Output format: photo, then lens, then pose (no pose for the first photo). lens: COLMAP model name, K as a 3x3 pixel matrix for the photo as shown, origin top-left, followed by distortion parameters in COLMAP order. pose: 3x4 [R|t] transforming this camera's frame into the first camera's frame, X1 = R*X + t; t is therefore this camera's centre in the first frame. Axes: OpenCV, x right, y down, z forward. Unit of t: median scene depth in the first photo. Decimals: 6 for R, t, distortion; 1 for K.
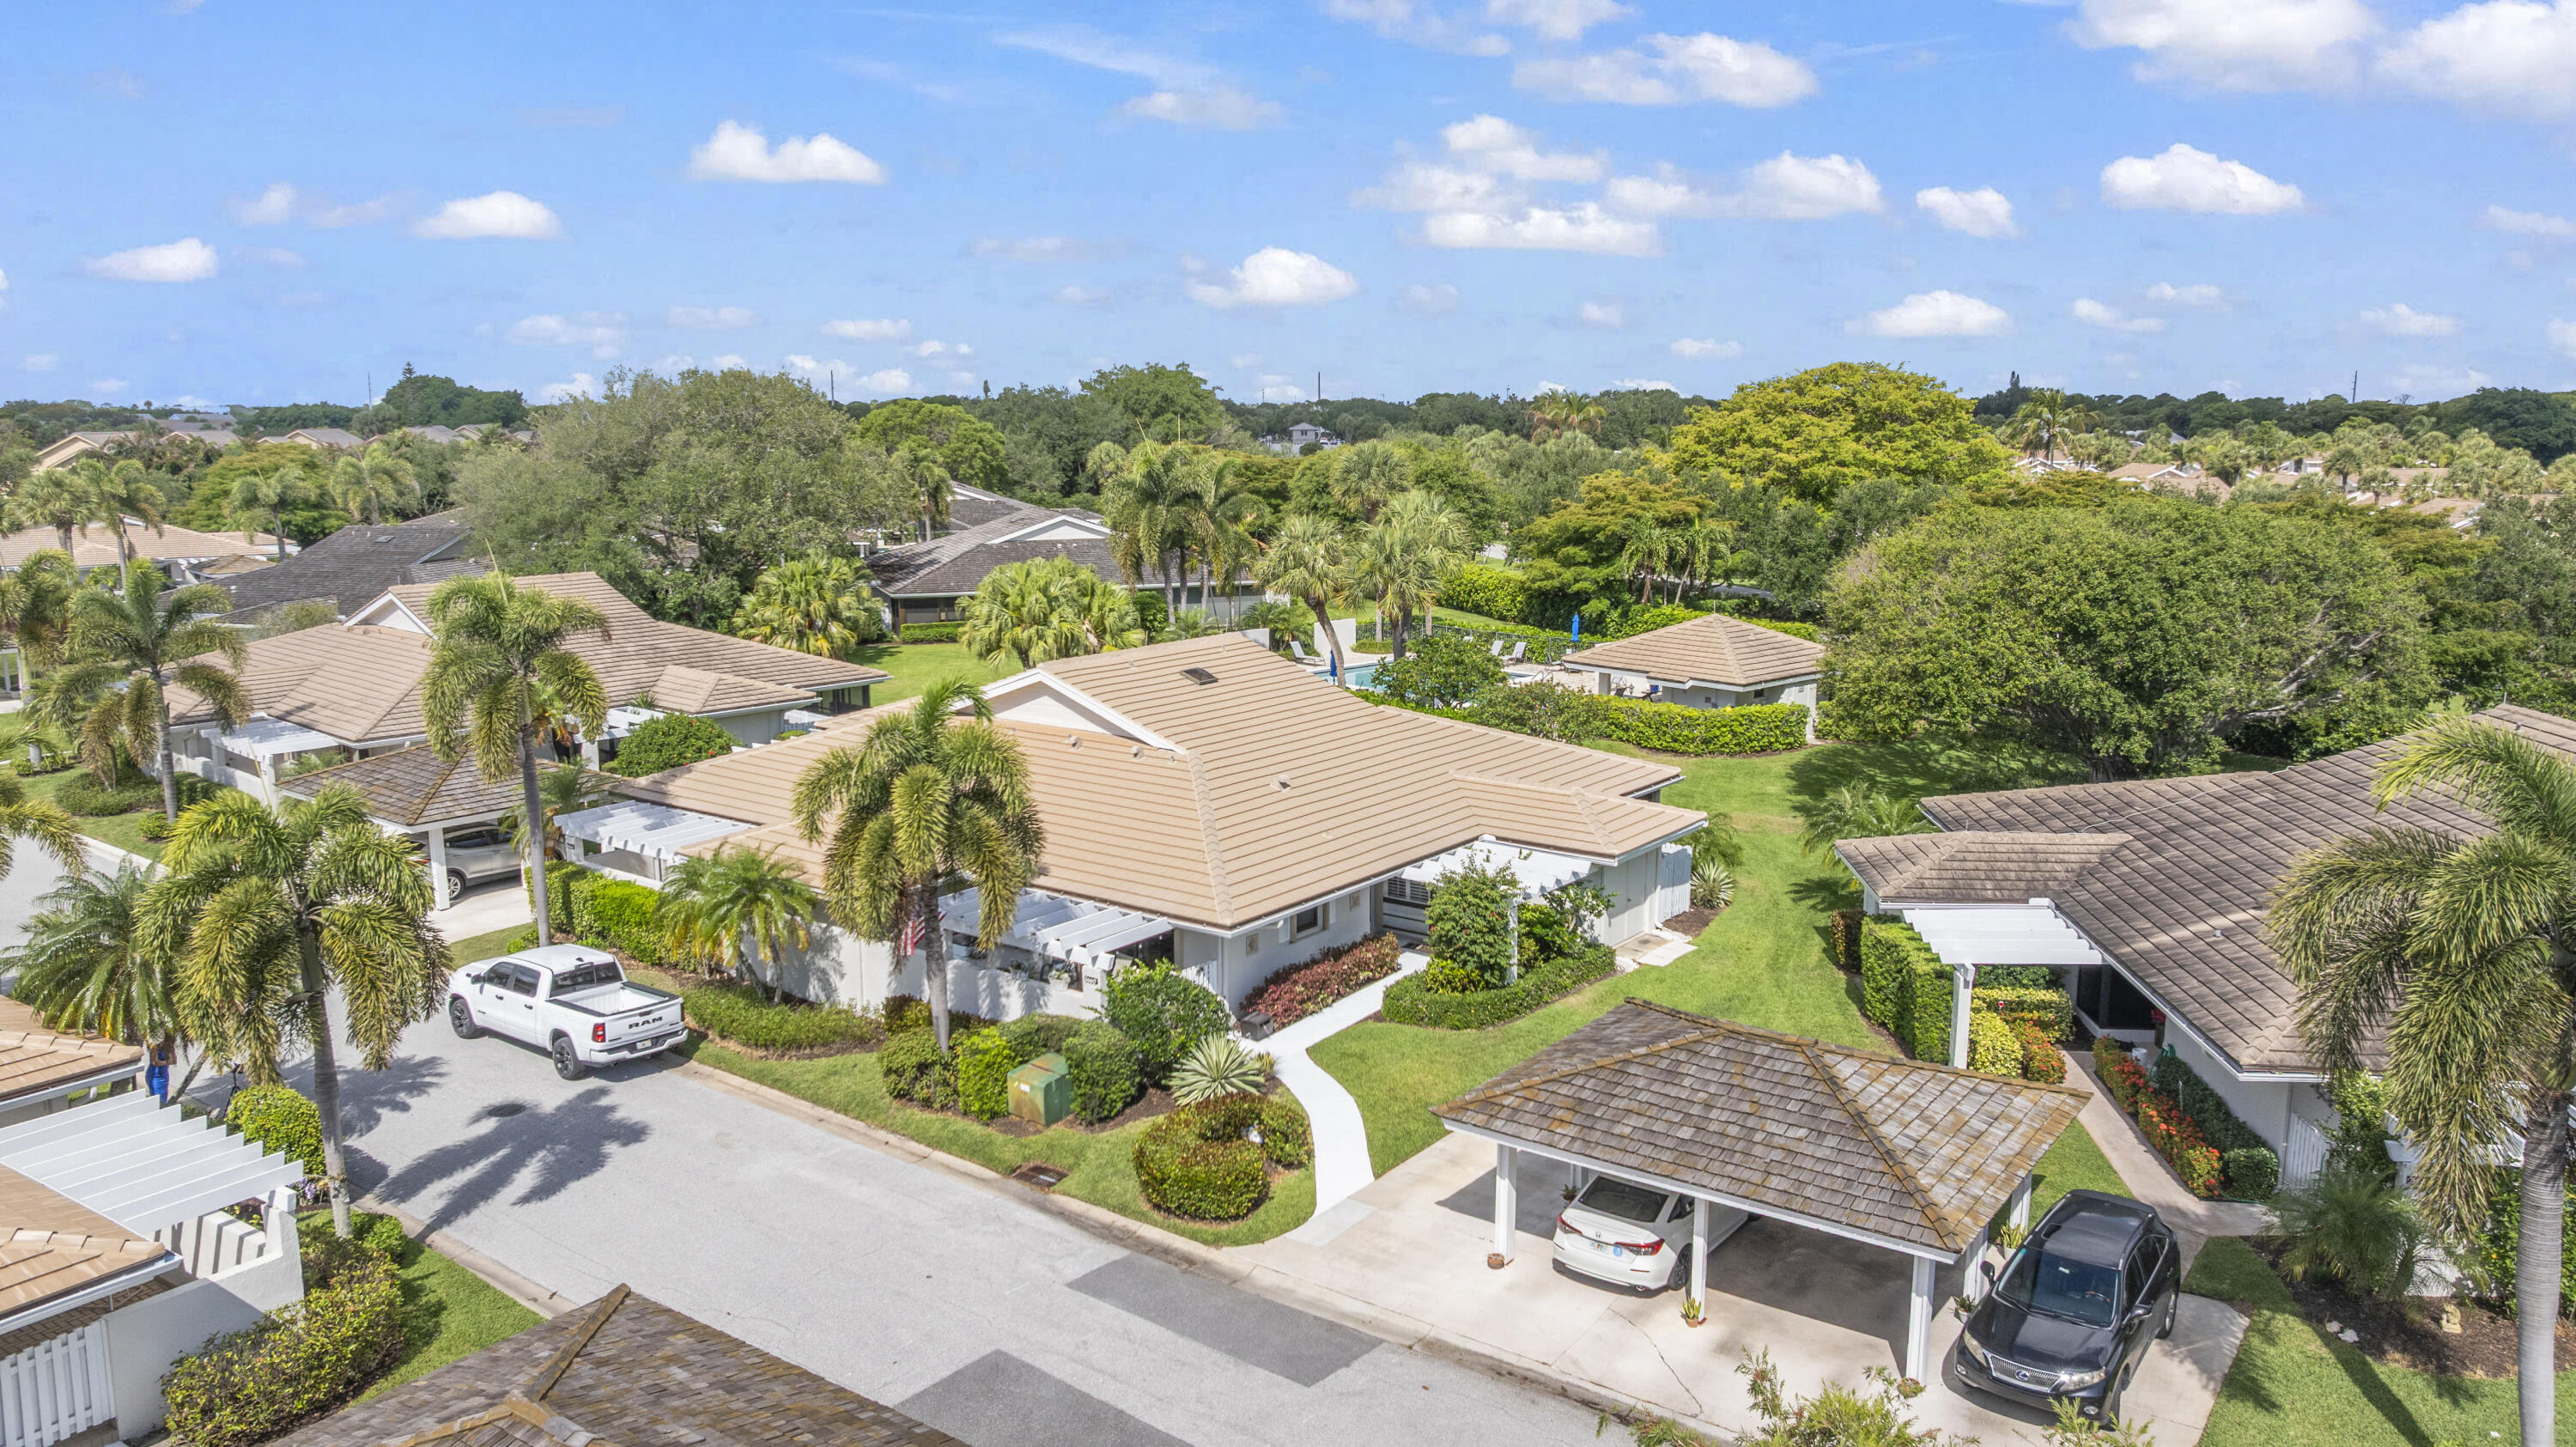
lens RADIAL K [[1774.9, 0, 1291.6], [0, 1774.9, 718.0], [0, 0, 1]] dist [-0.004433, 0.001072]
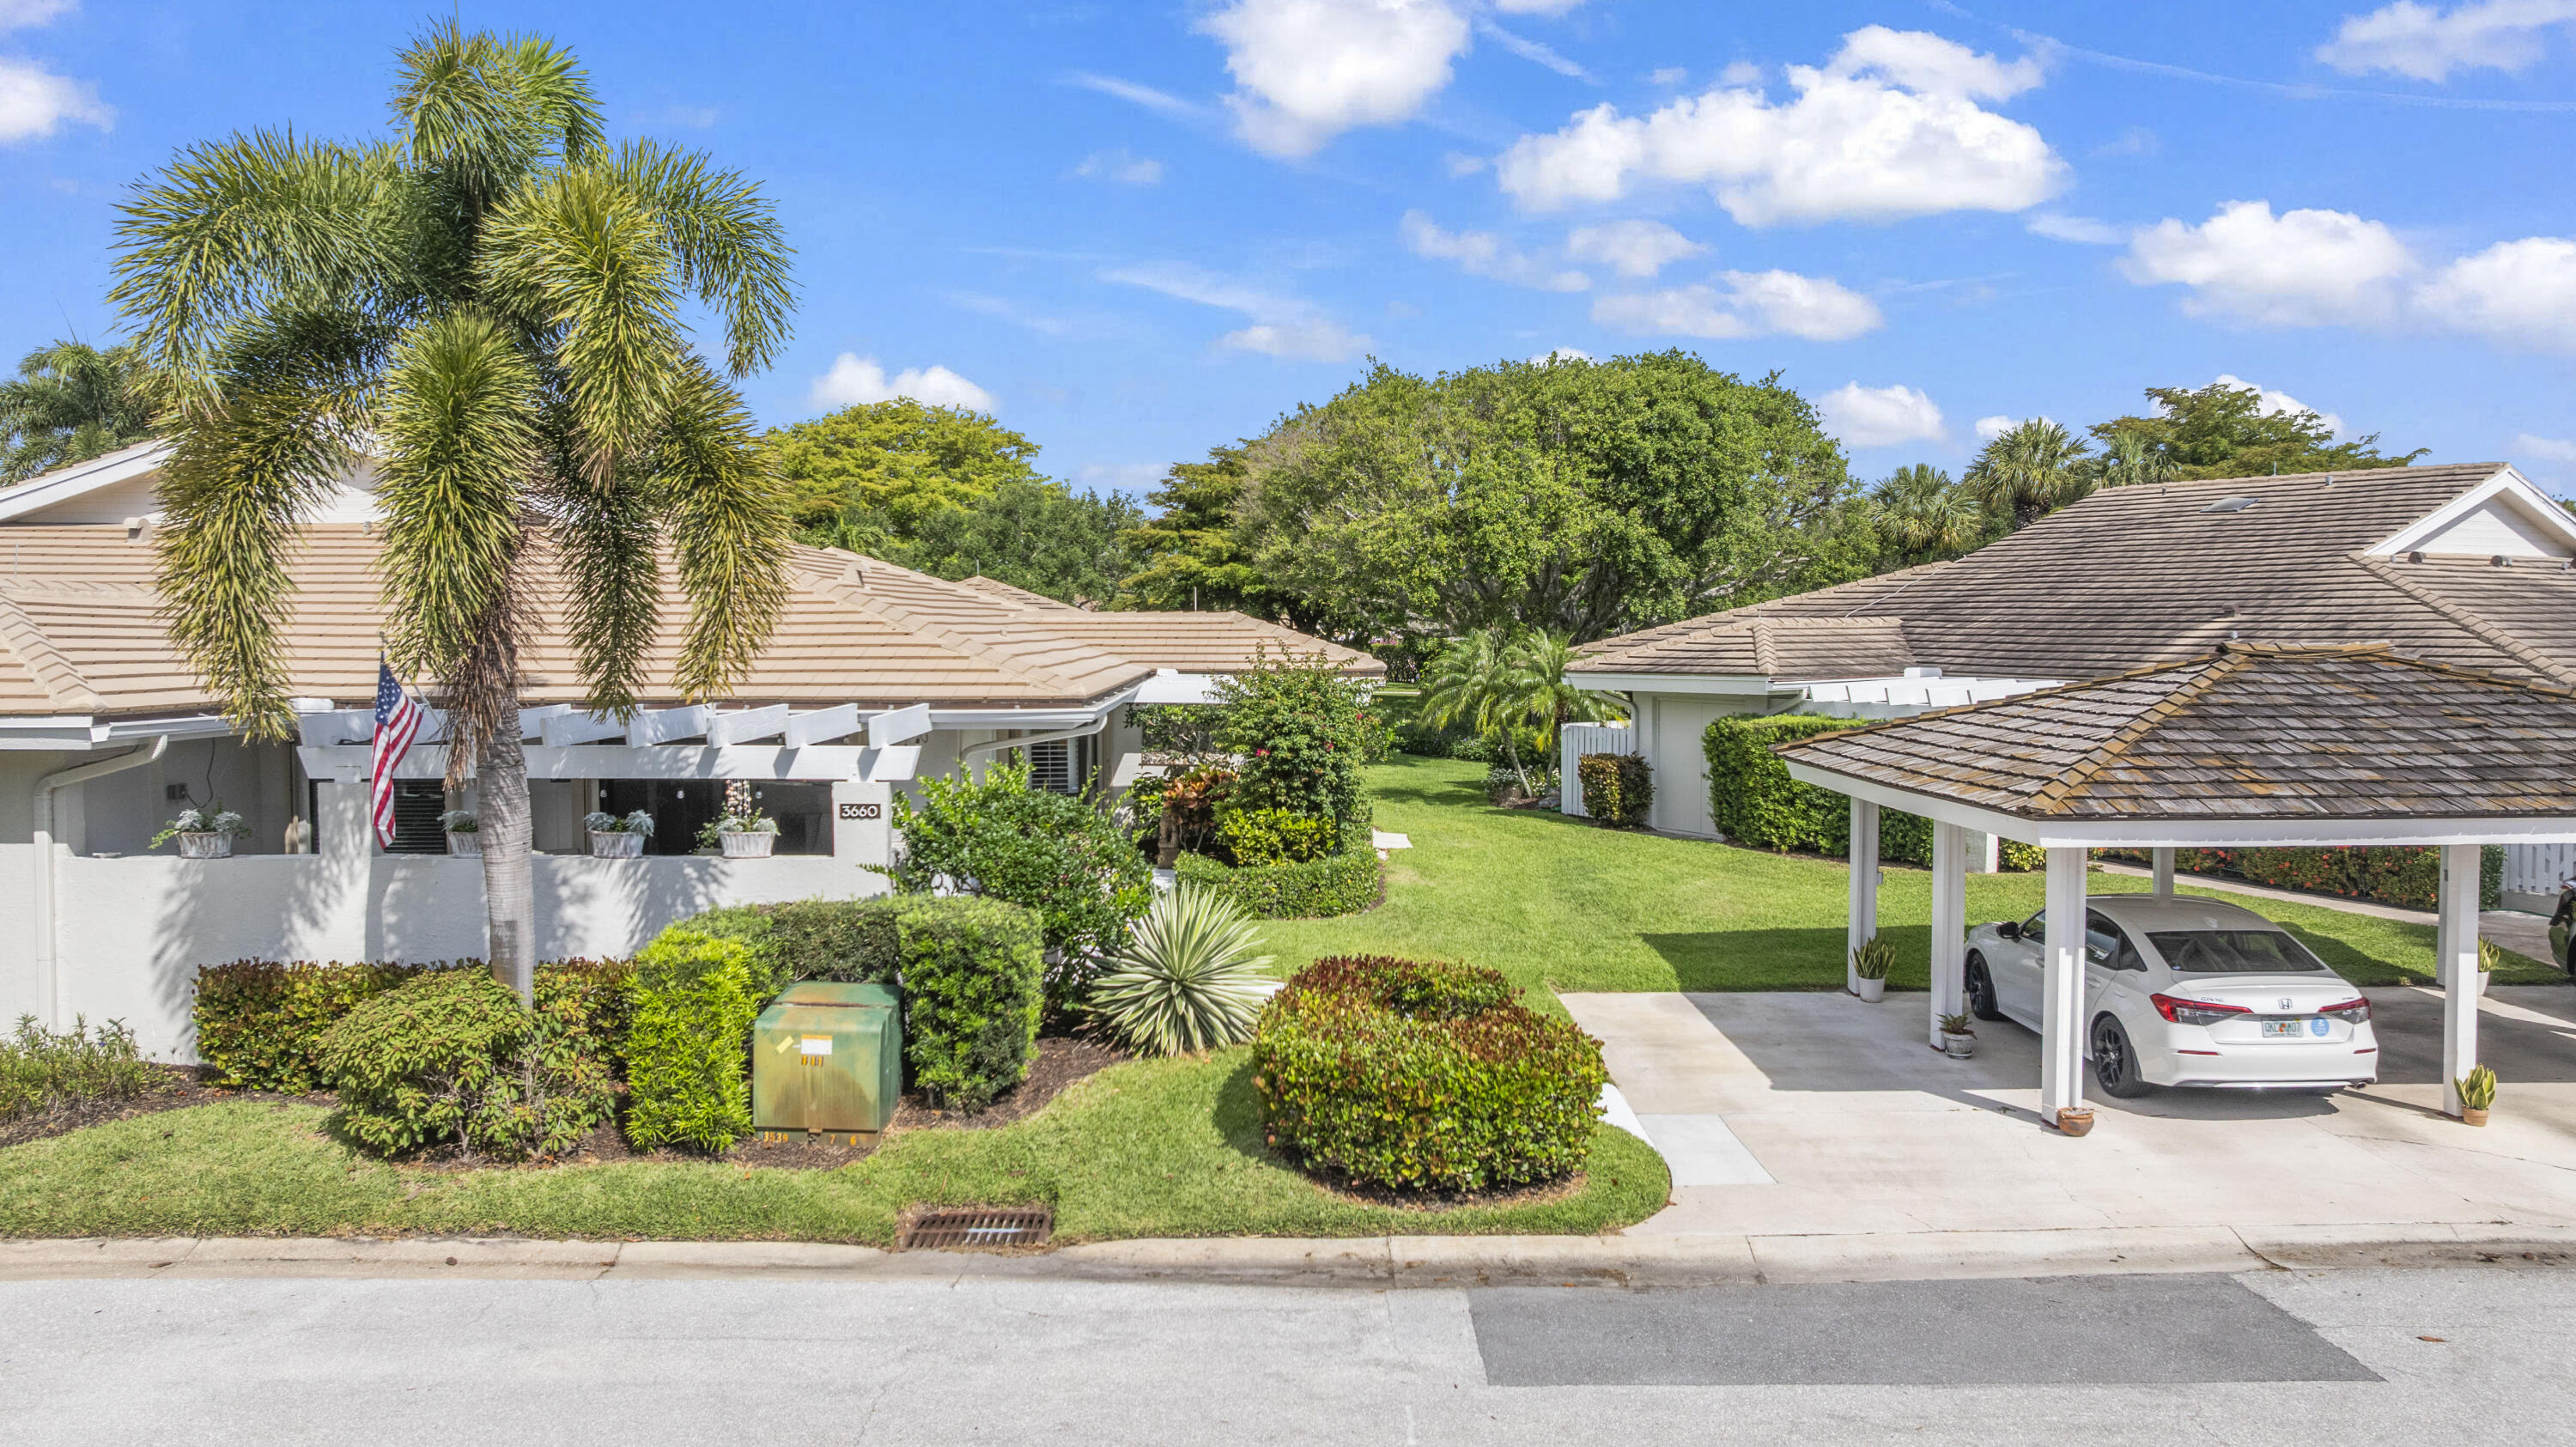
lens RADIAL K [[1794.9, 0, 1295.1], [0, 1794.9, 721.1], [0, 0, 1]] dist [-0.018438, 0.001410]
pose [[0.788836, -0.030861, 0.613829, -0.315307], [0.100340, 0.991805, -0.079084, 0.180954], [-0.606358, 0.123976, 0.785468, 0.617780]]
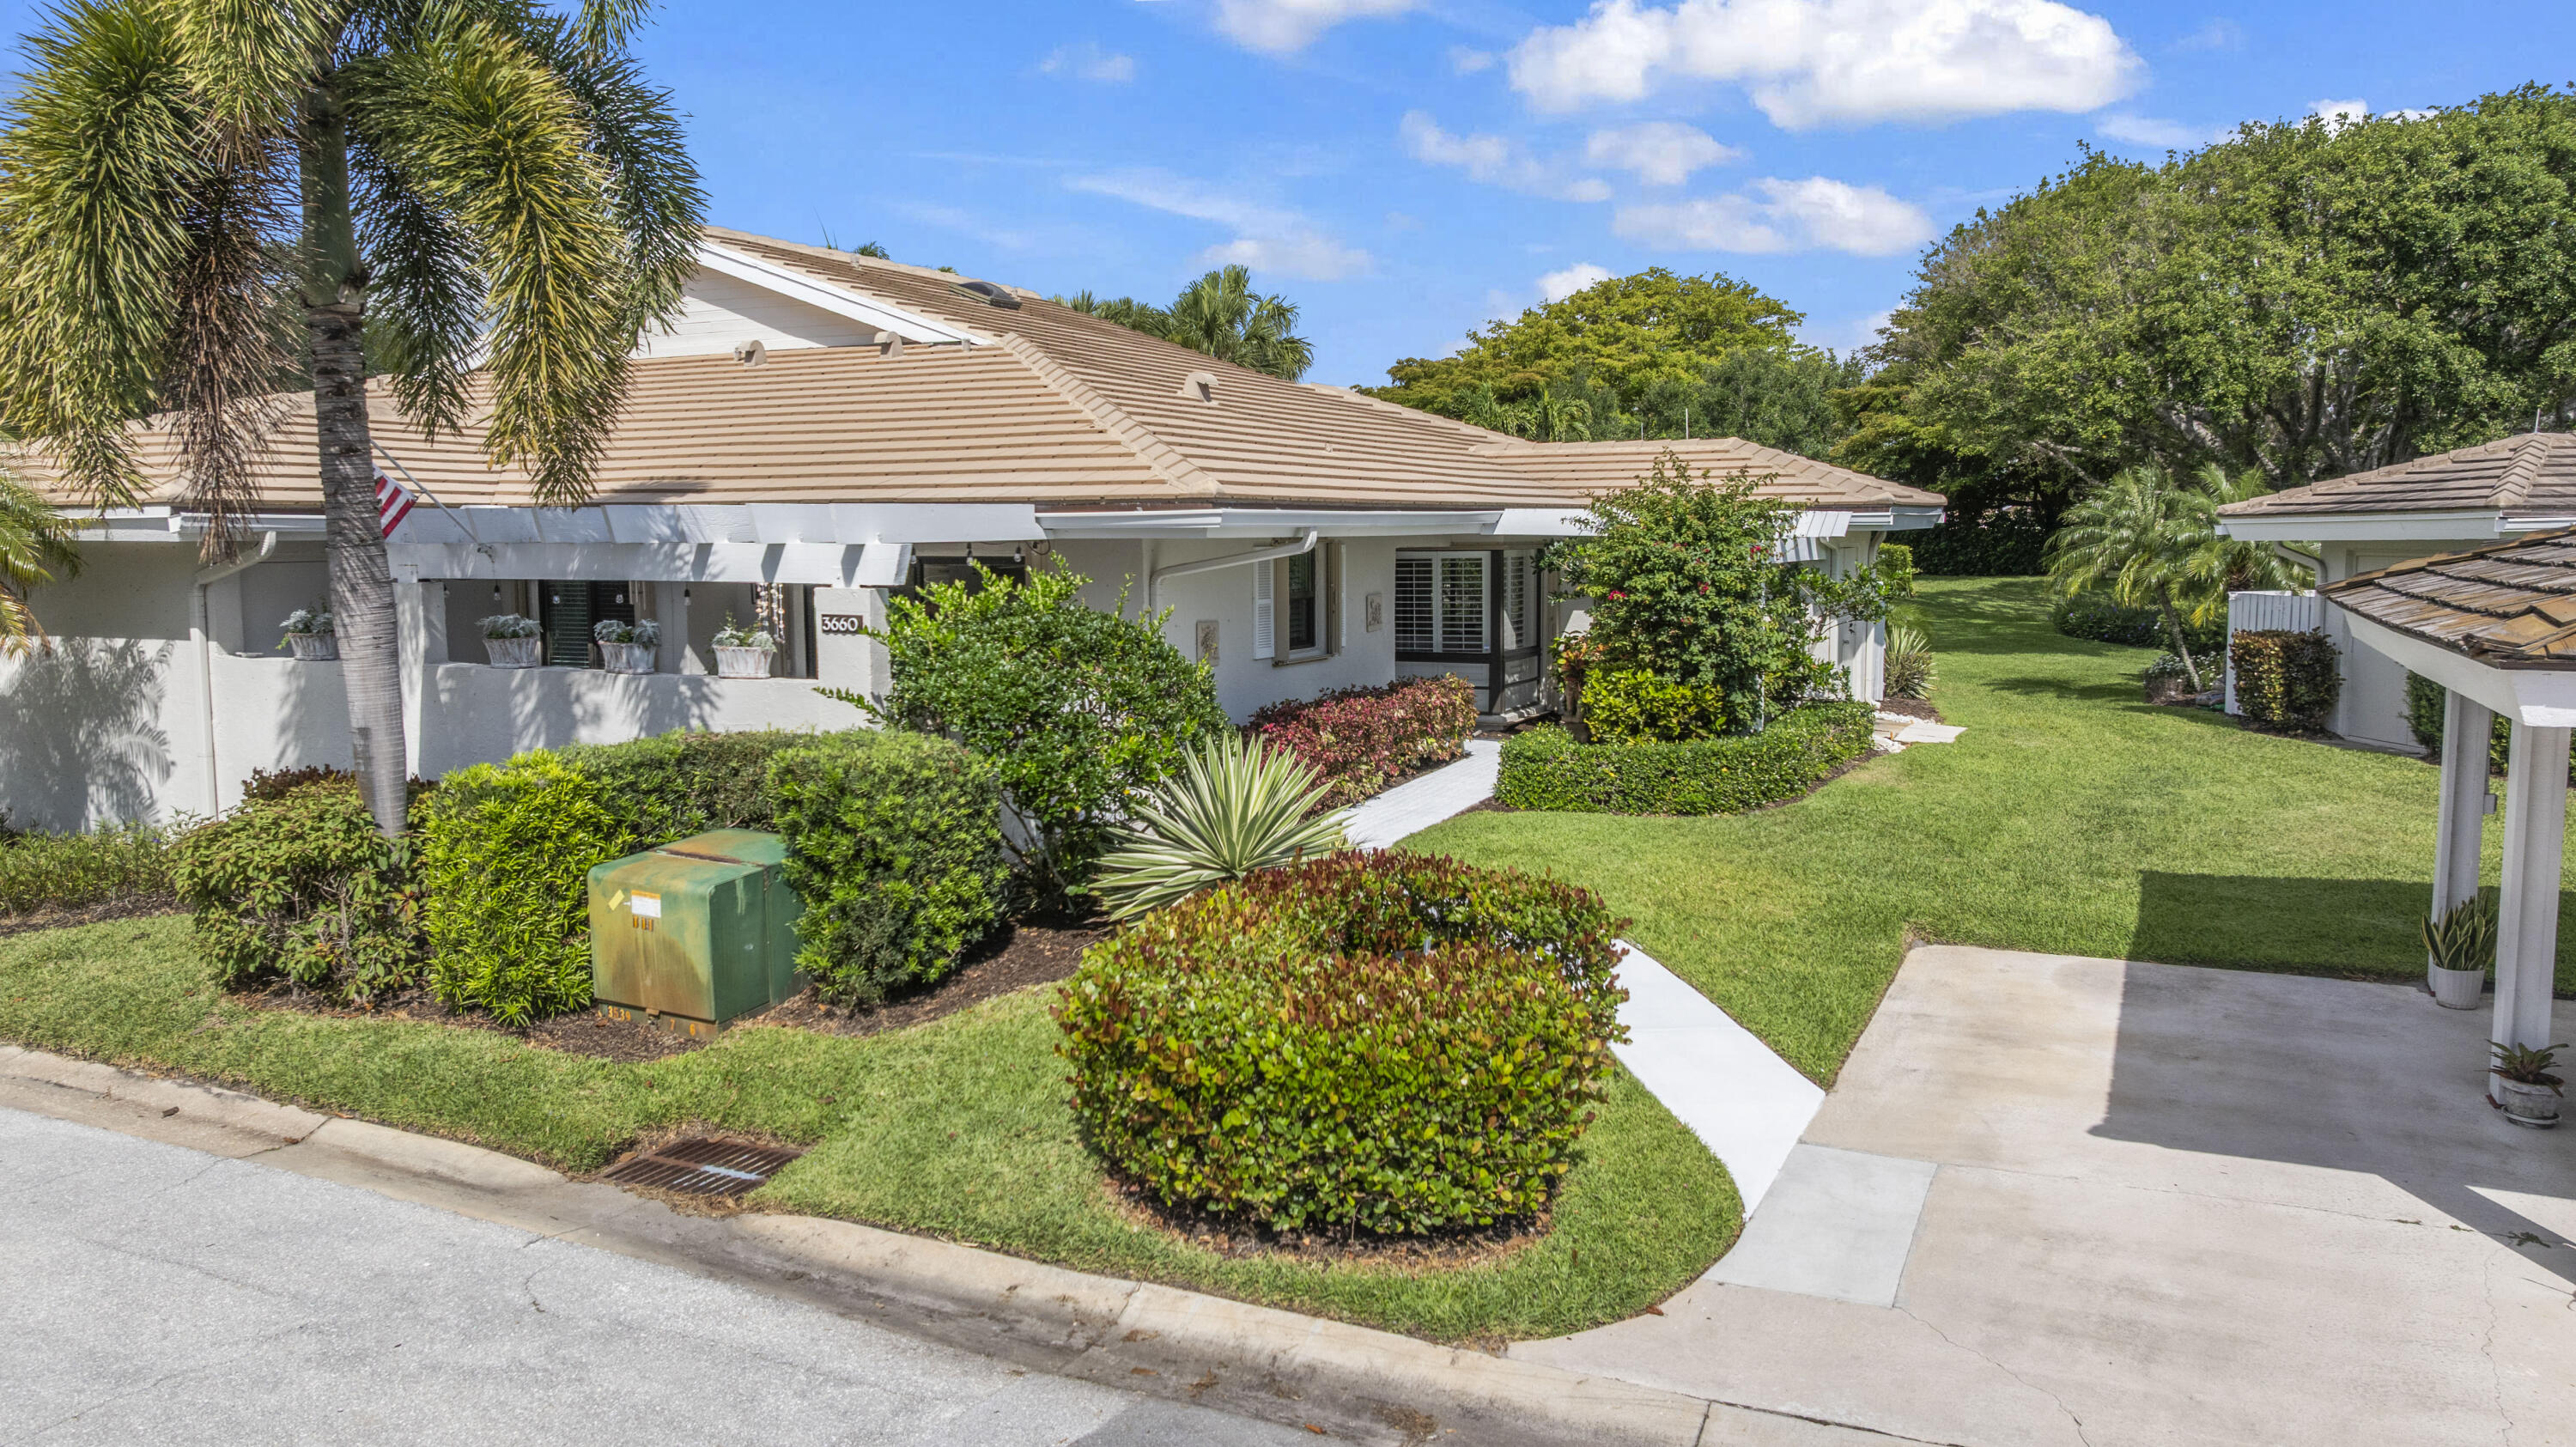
lens RADIAL K [[1800.9, 0, 1295.2], [0, 1800.9, 718.0], [0, 0, 1]] dist [-0.035156, 0.038153]
pose [[0.980821, -0.021972, 0.193669, -0.099666], [0.034080, 0.997652, -0.059411, 0.200758], [-0.191909, 0.064872, 0.979266, 0.673494]]
